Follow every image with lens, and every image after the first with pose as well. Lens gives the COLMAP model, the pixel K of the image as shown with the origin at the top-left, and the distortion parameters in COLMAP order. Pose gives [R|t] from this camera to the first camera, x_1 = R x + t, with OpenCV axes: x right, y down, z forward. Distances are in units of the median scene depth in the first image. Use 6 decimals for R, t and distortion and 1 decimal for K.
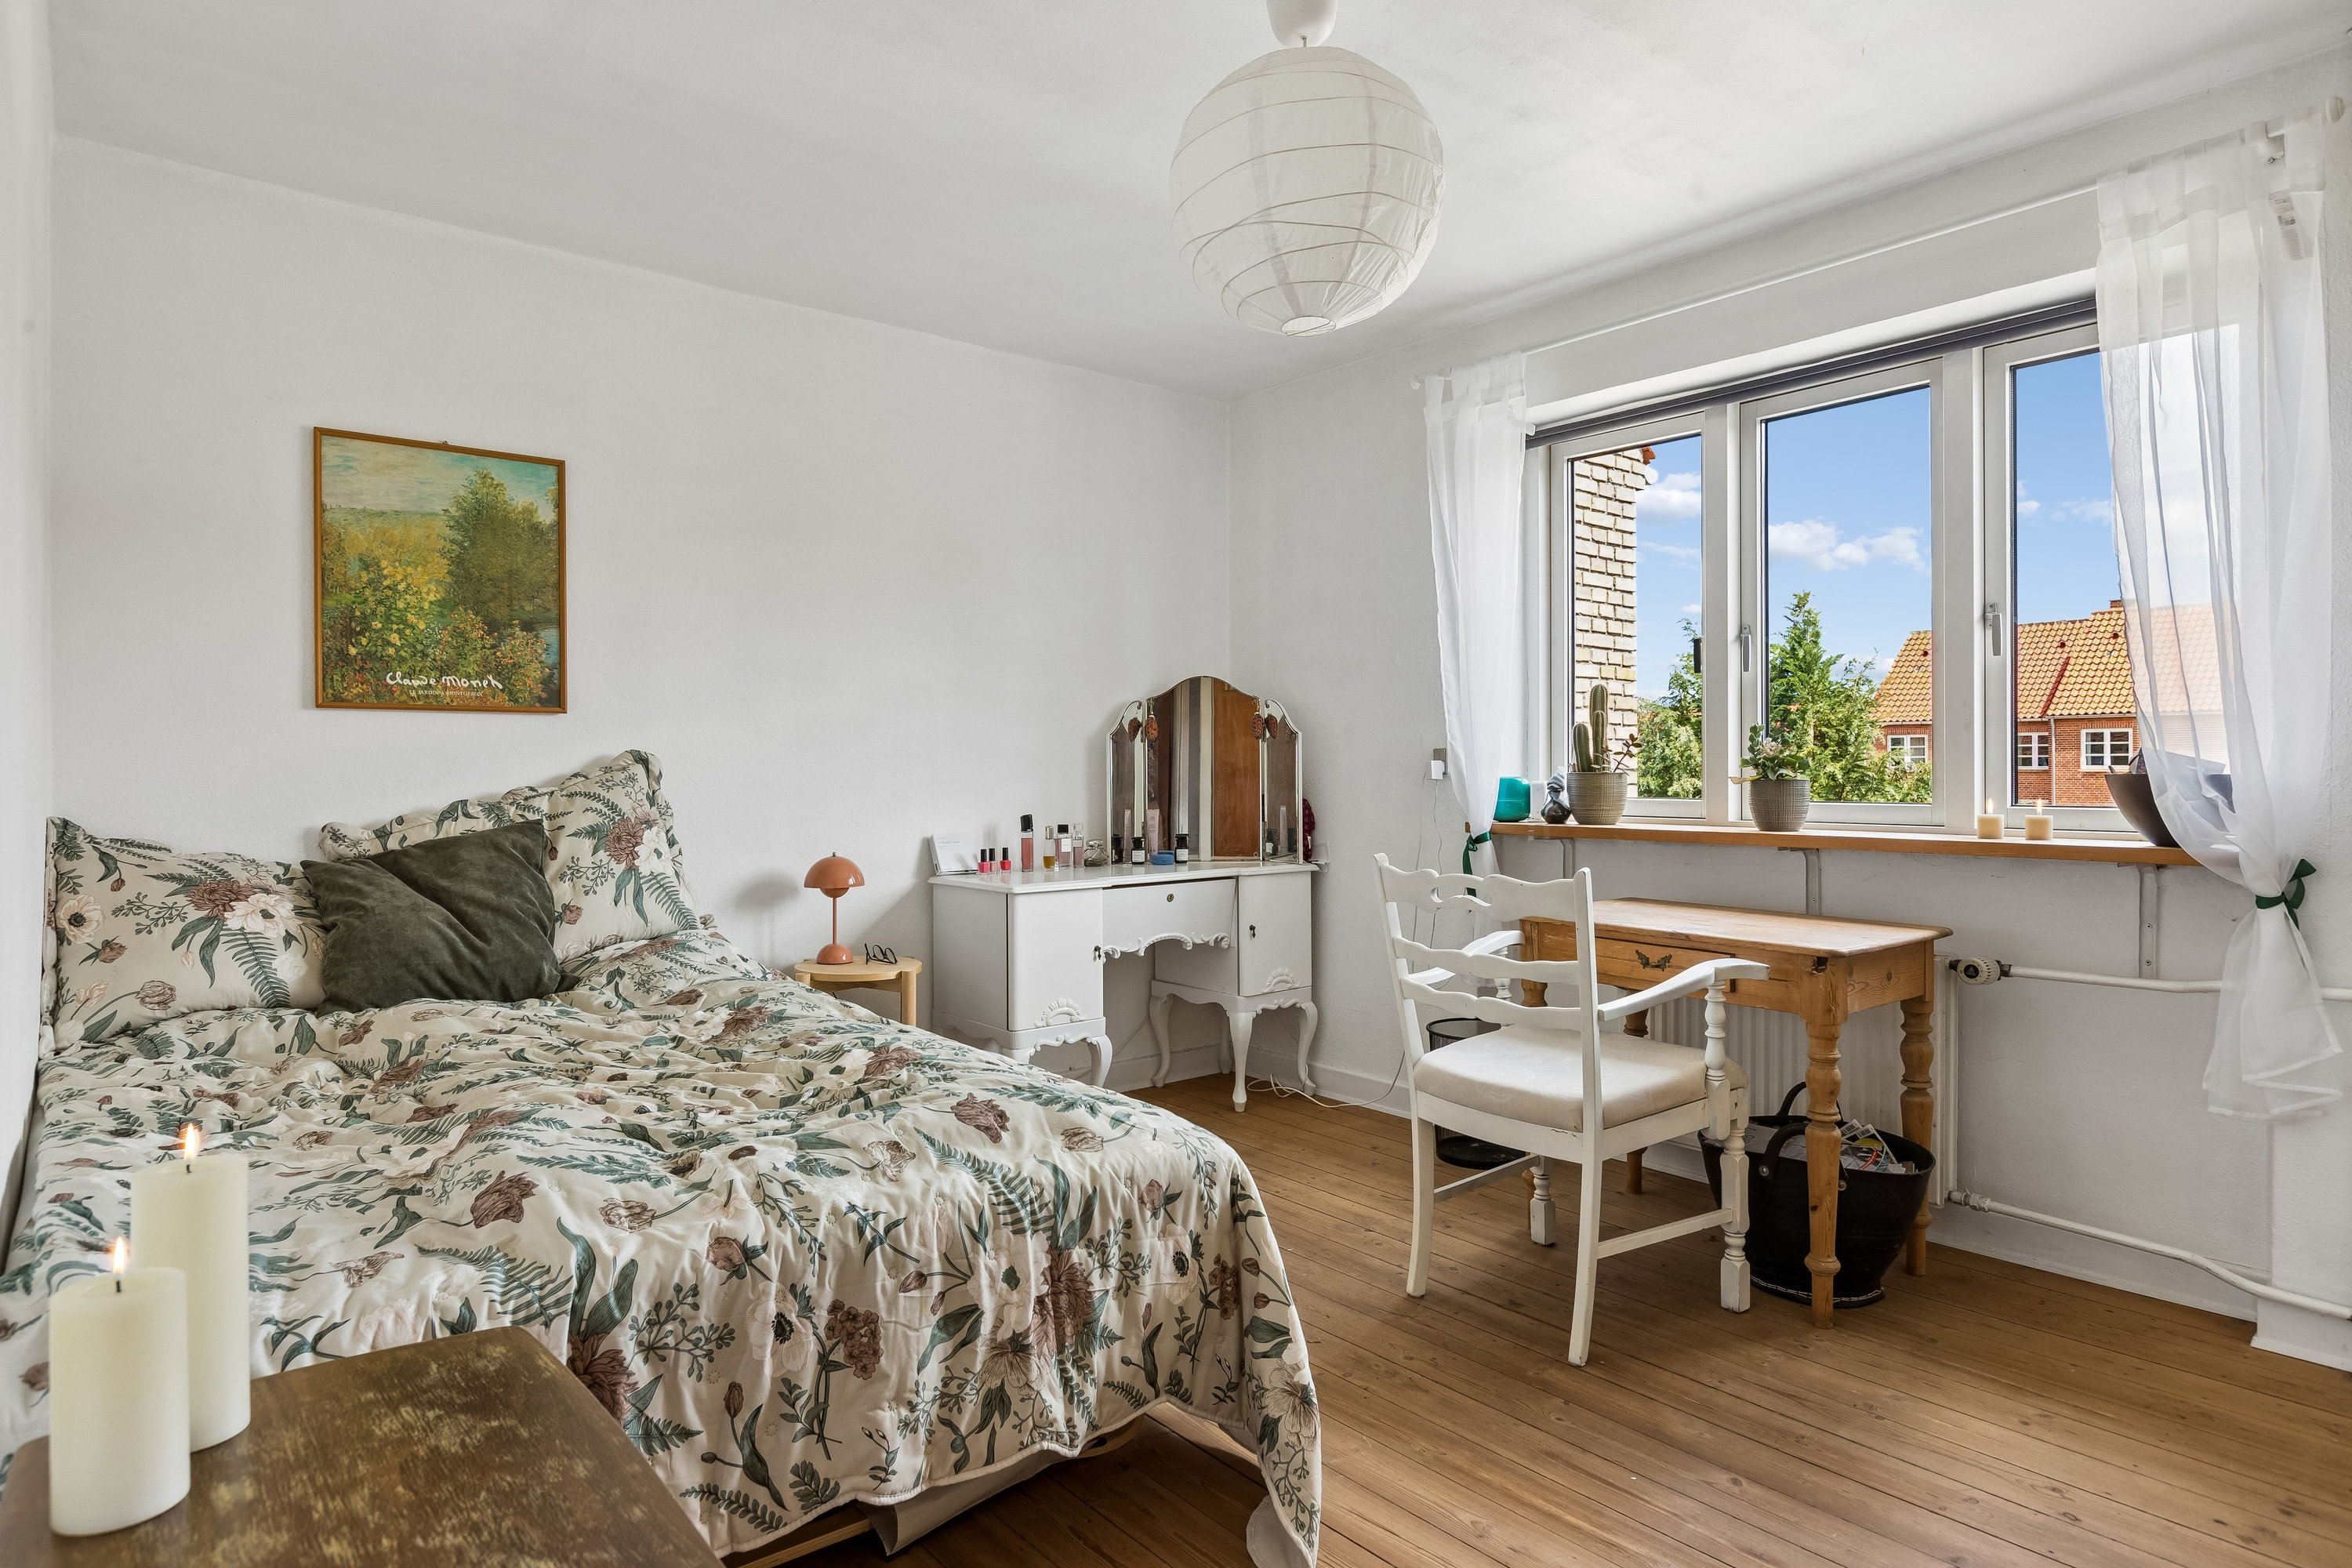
lens RADIAL K [[1363.3, 0, 1254.7], [0, 1363.3, 771.3], [0, 0, 1]] dist [0.001744, -0.001924]
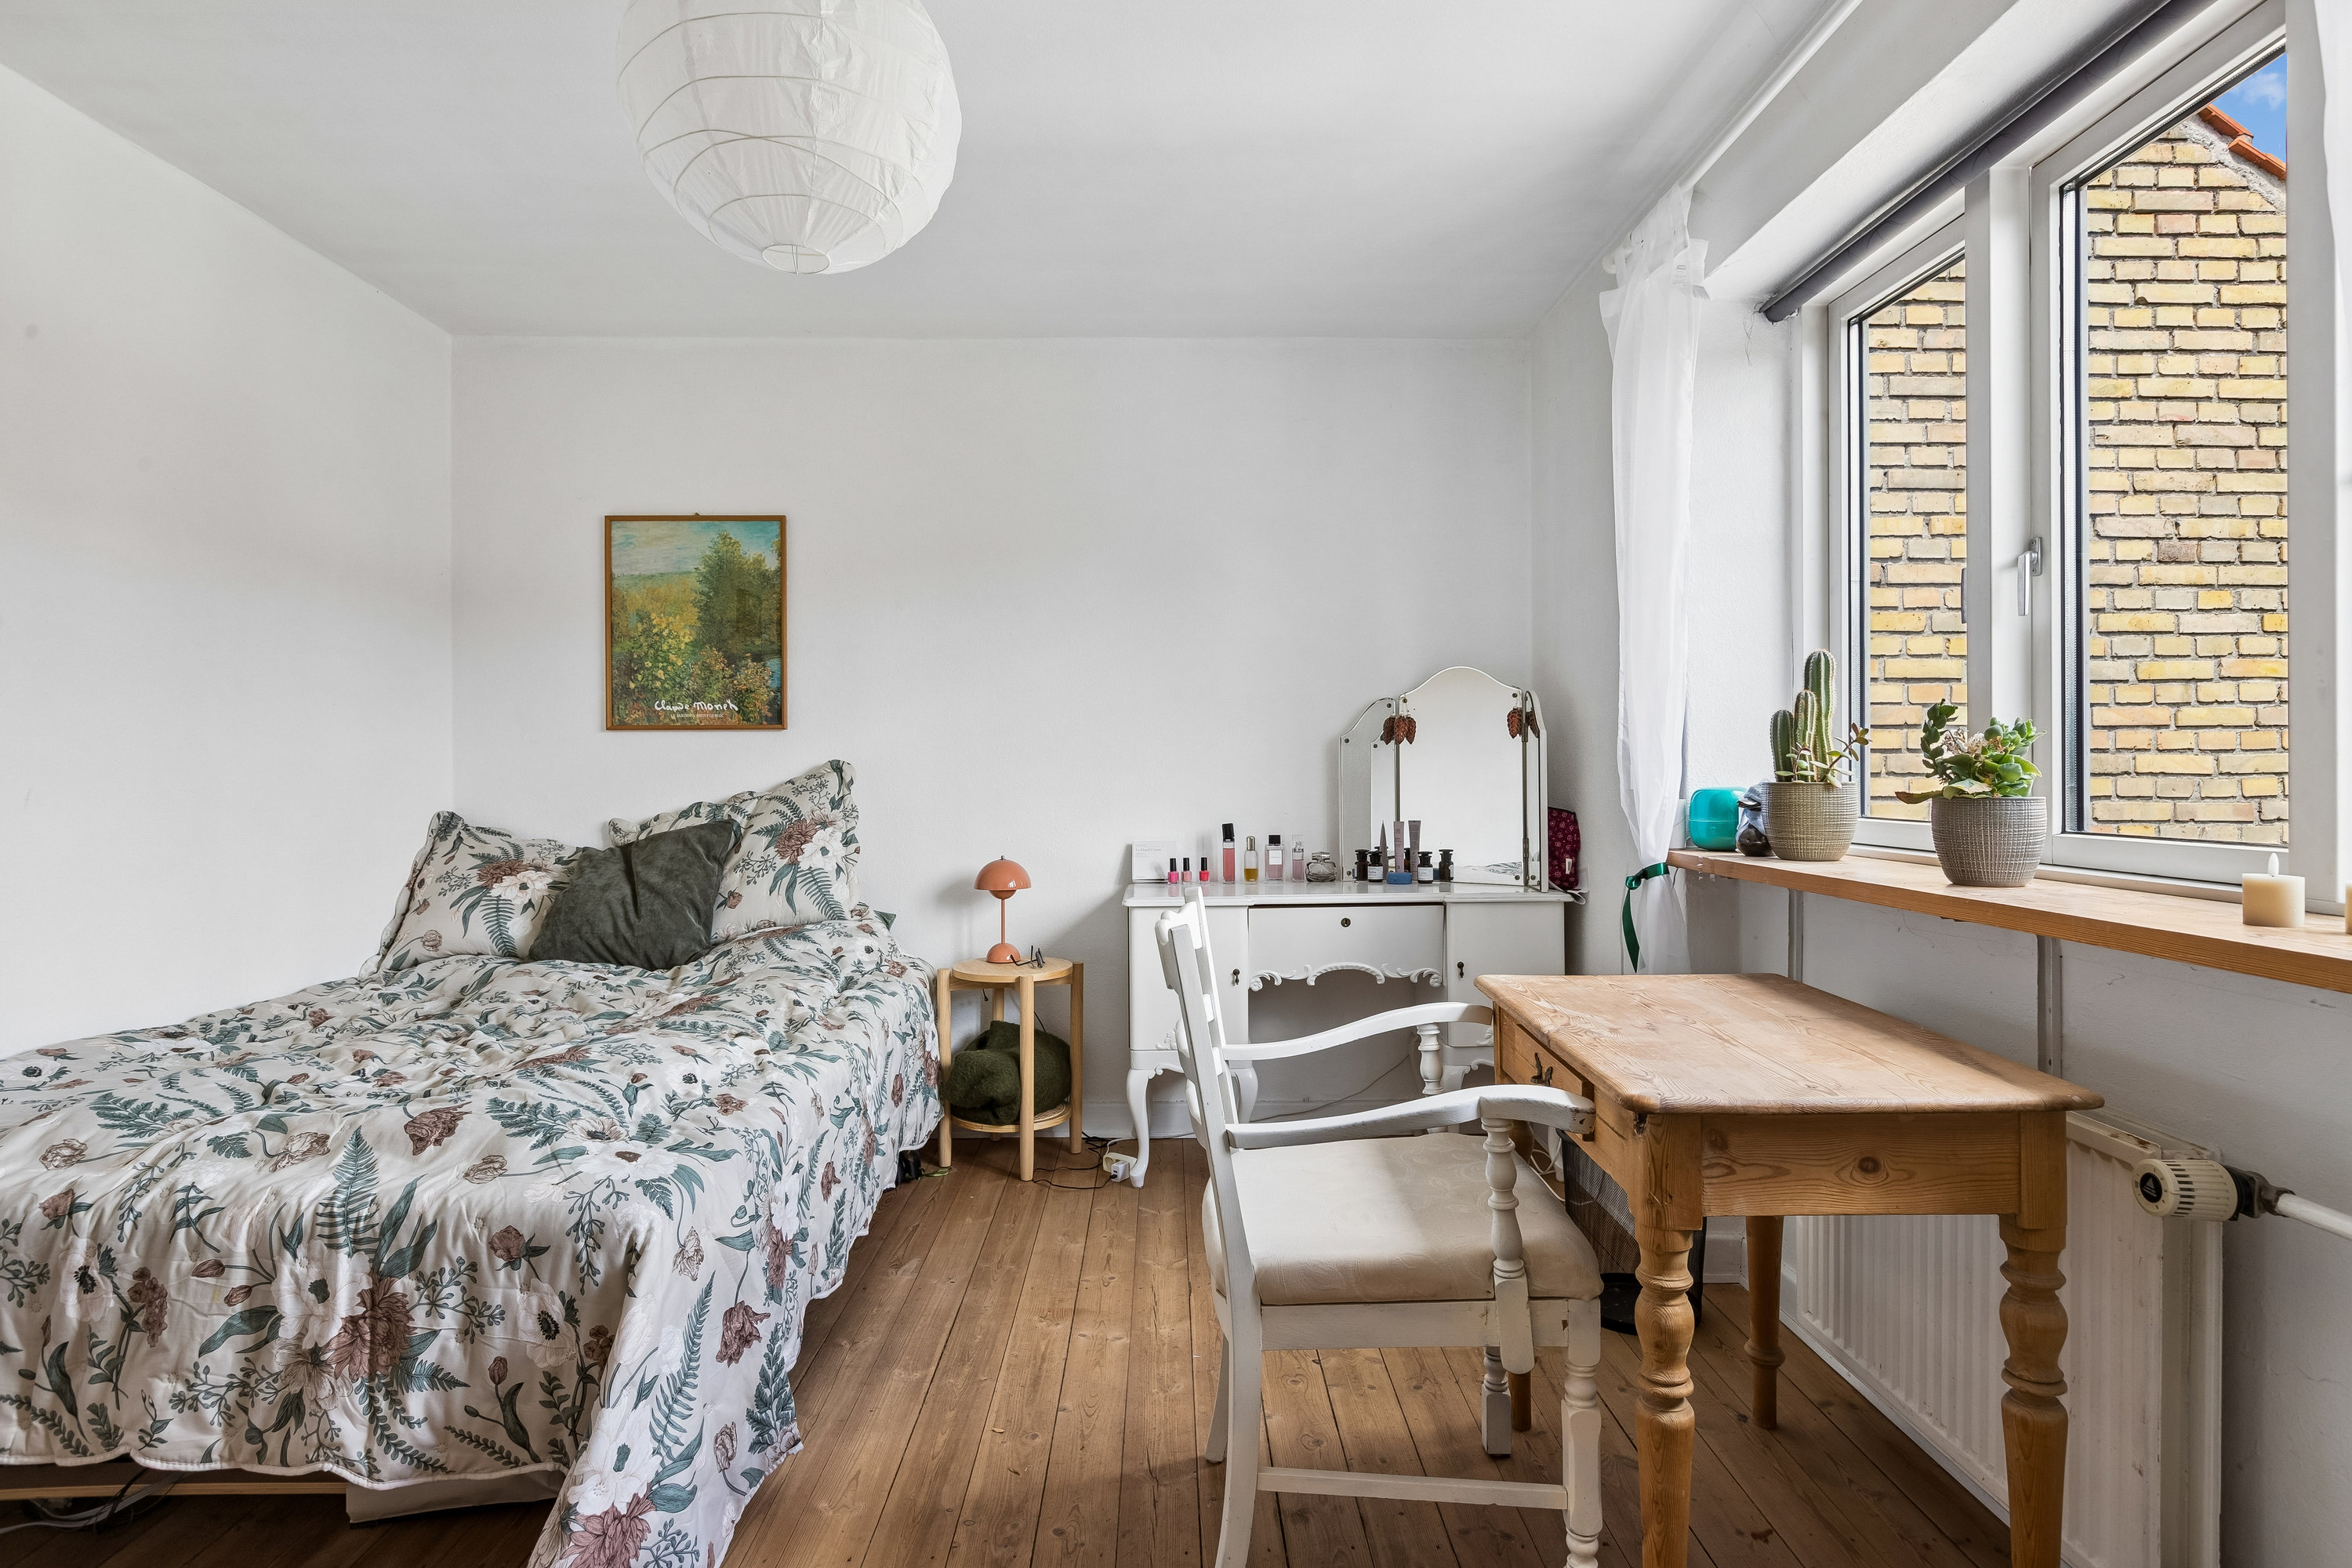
lens RADIAL K [[1314.8, 0, 1199.4], [0, 1314.8, 775.0], [0, 0, 1]] dist [-0.000802, -0.000308]
pose [[0.766201, 0.000793, -0.642600, 0.568641], [0.001800, 0.999993, 0.003380, -0.007104], [0.642598, -0.003747, 0.766194, 0.406357]]
